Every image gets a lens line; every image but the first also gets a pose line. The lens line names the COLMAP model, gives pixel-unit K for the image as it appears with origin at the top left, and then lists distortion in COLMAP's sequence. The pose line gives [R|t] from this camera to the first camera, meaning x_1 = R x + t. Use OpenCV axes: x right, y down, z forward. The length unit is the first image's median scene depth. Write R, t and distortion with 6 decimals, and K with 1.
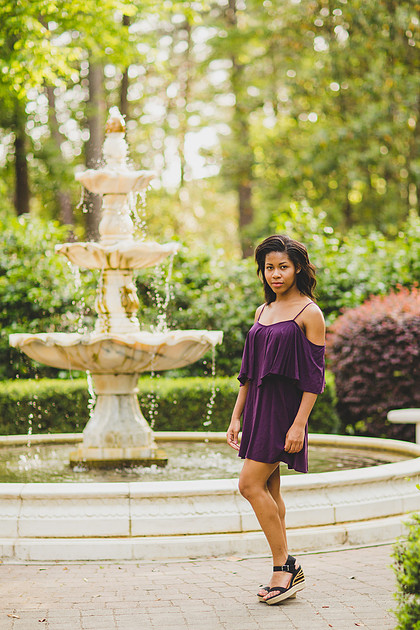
lens RADIAL K [[1809.6, 0, 210.0], [0, 1809.6, 315.0], [0, 0, 1]] dist [0.006552, -1.022091]
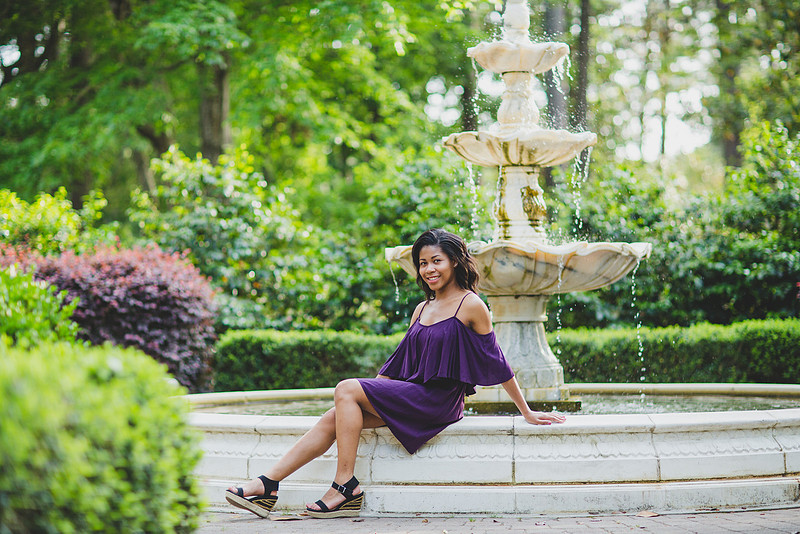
lens RADIAL K [[1933.9, 0, 400.0], [0, 1933.9, 267.0], [0, 0, 1]] dist [-0.059190, -0.893056]
pose [[0.985665, -0.004174, -0.168664, 0.041360], [-0.002854, 0.999138, -0.041403, 0.055633], [0.168691, 0.041291, 0.984804, 0.152465]]
